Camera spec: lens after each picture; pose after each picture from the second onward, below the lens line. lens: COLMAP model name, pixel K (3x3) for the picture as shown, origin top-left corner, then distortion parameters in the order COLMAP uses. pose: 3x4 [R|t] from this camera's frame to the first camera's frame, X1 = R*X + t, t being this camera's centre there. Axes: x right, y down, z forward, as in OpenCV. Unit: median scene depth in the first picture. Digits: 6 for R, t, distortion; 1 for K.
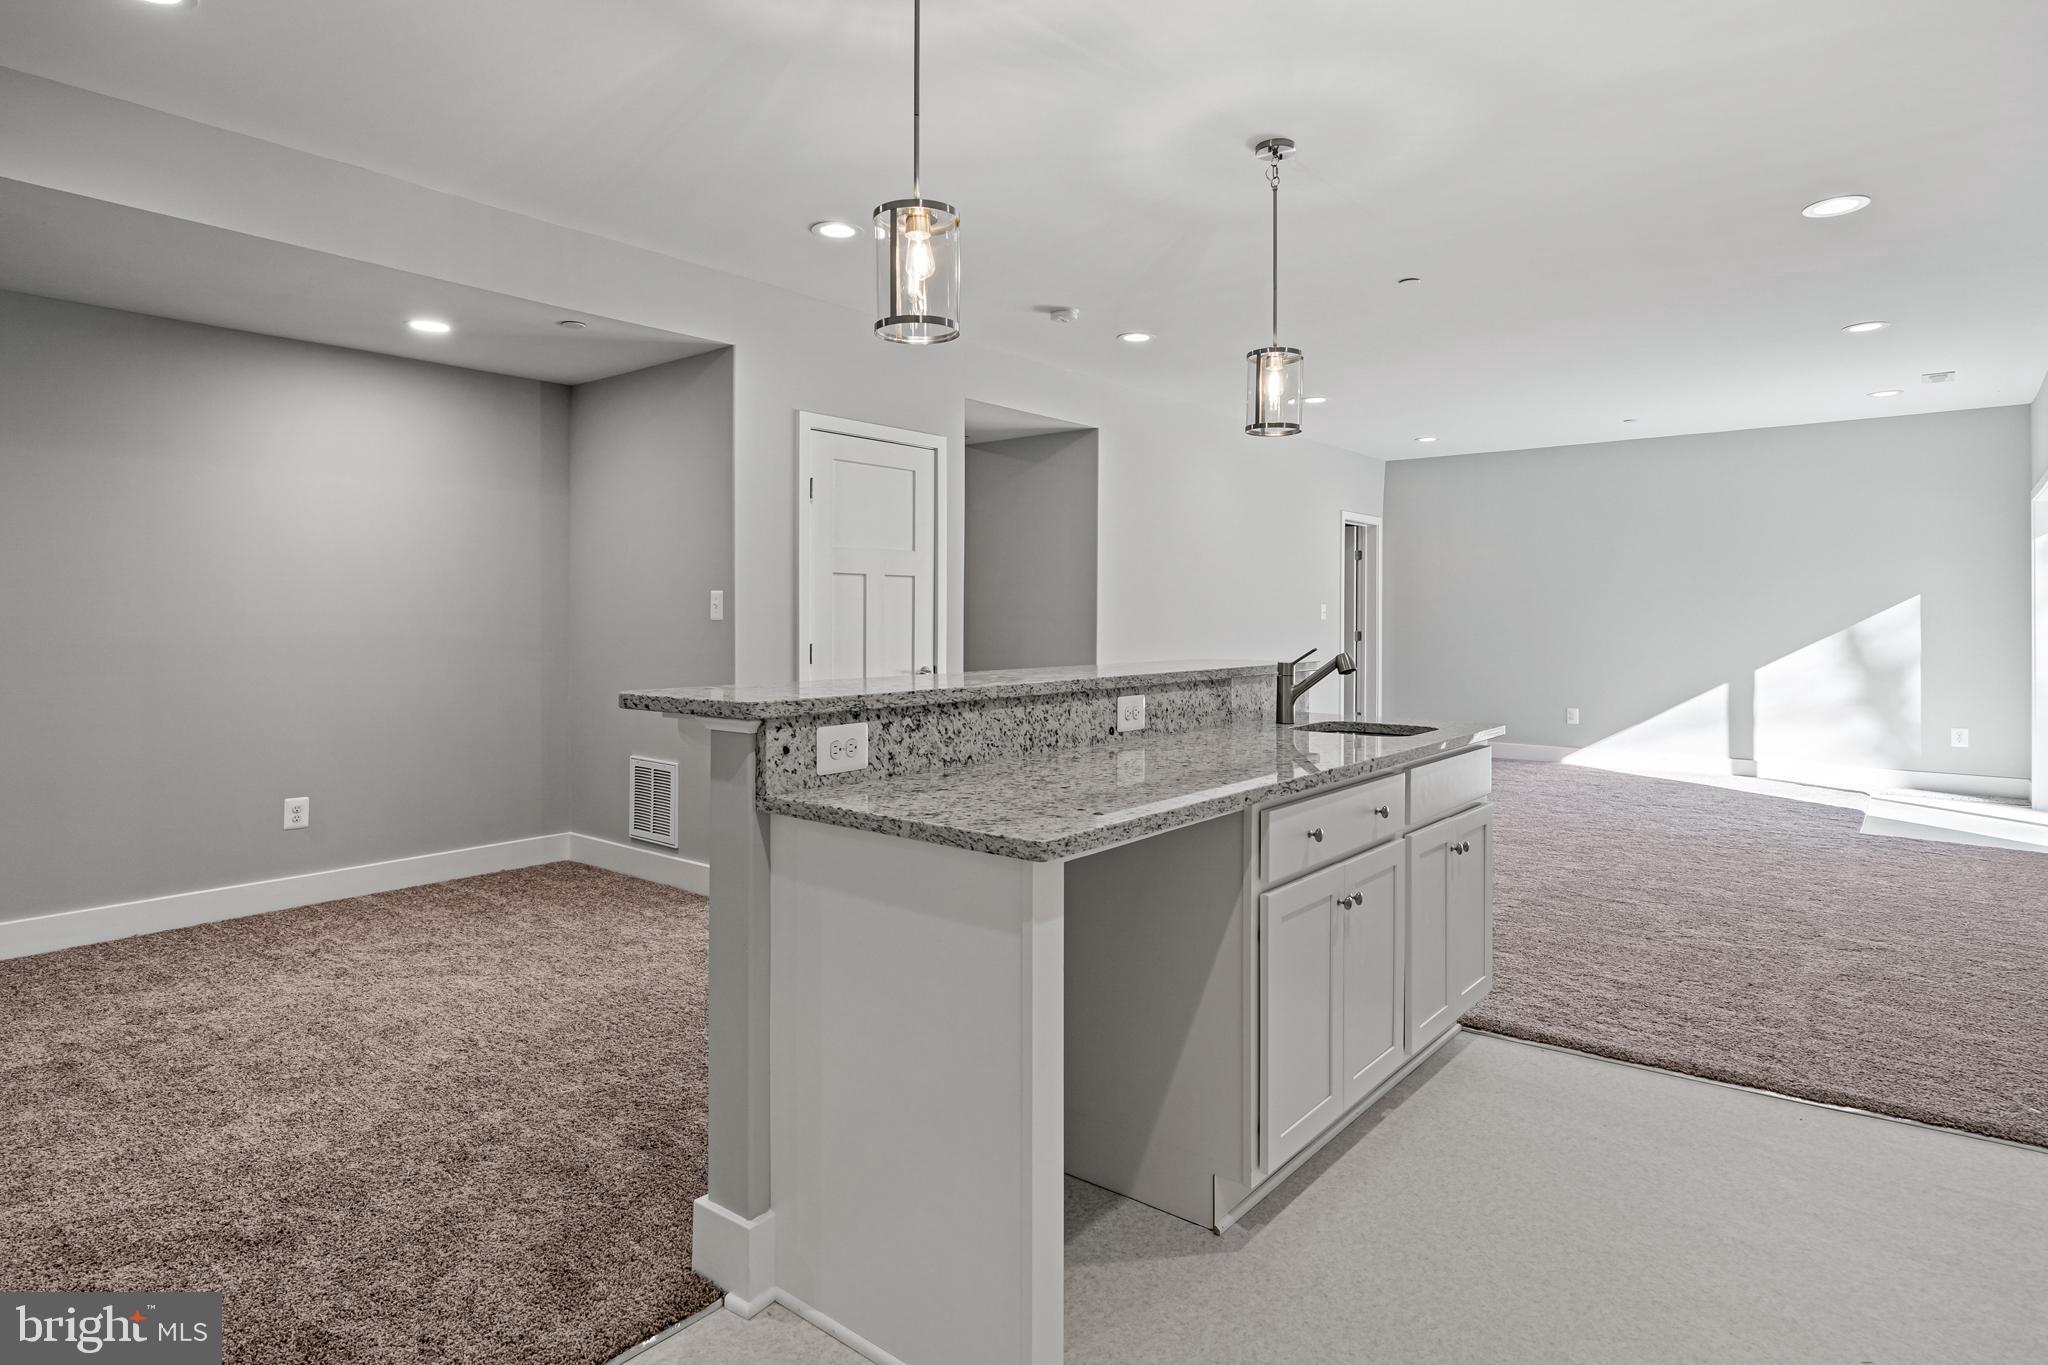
lens RADIAL K [[1083.5, 0, 1026.8], [0, 1083.5, 656.1], [0, 0, 1]] dist [0.005223, 0.000447]
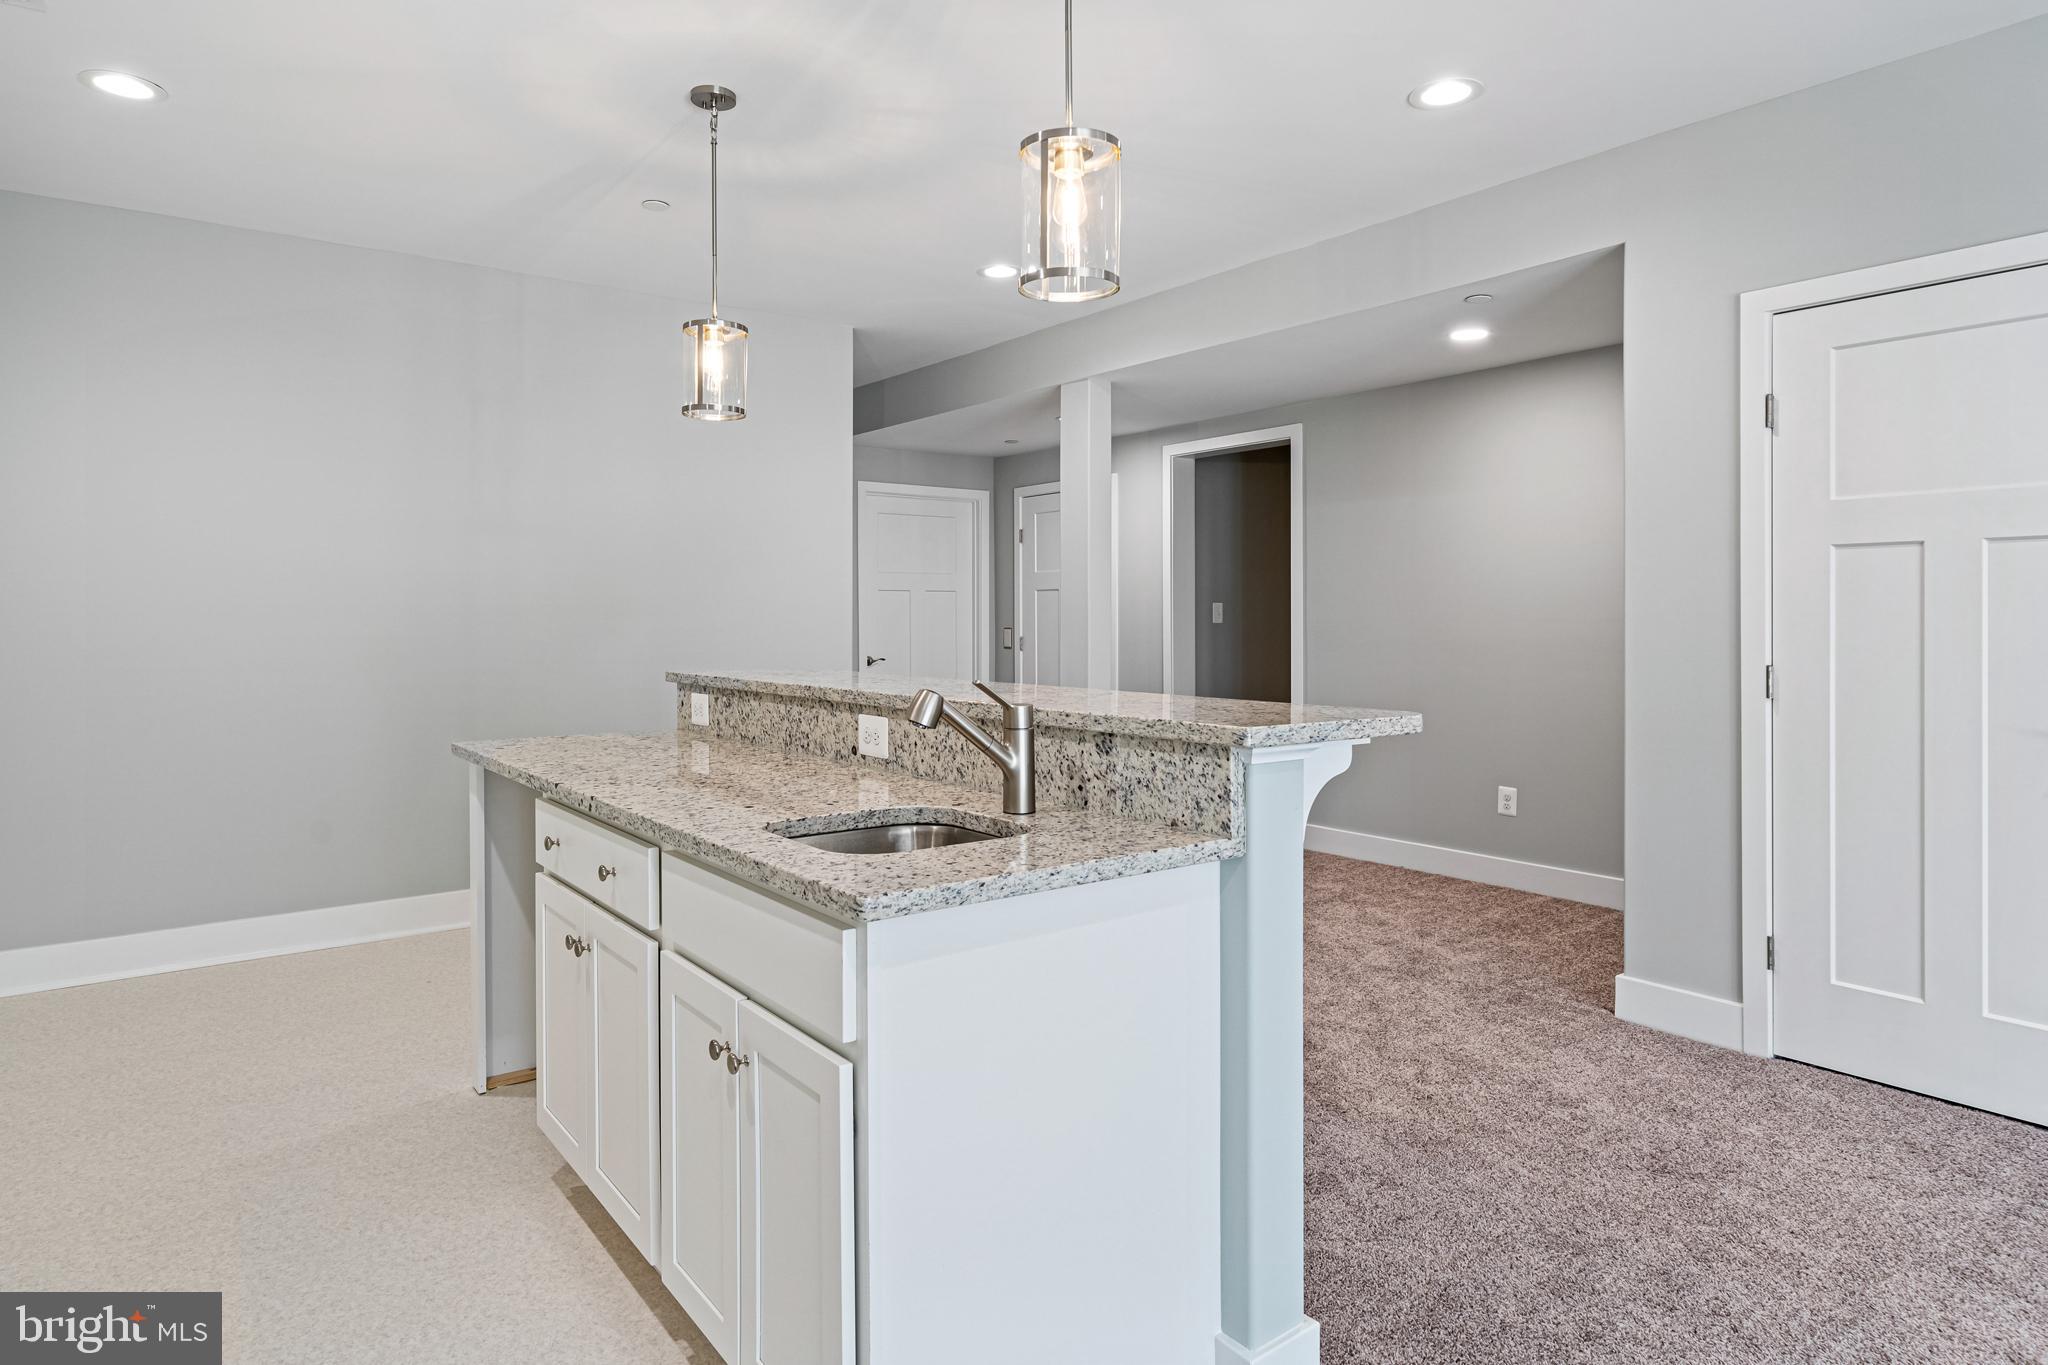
lens RADIAL K [[1173.4, 0, 1025.2], [0, 1173.4, 655.4], [0, 0, 1]] dist [0.000687, 0.001208]
pose [[-0.222788, 0.030405, -0.974393, 0.991422], [-0.034390, 0.998646, 0.039024, -0.052052], [0.974260, 0.042204, -0.221440, 1.353330]]
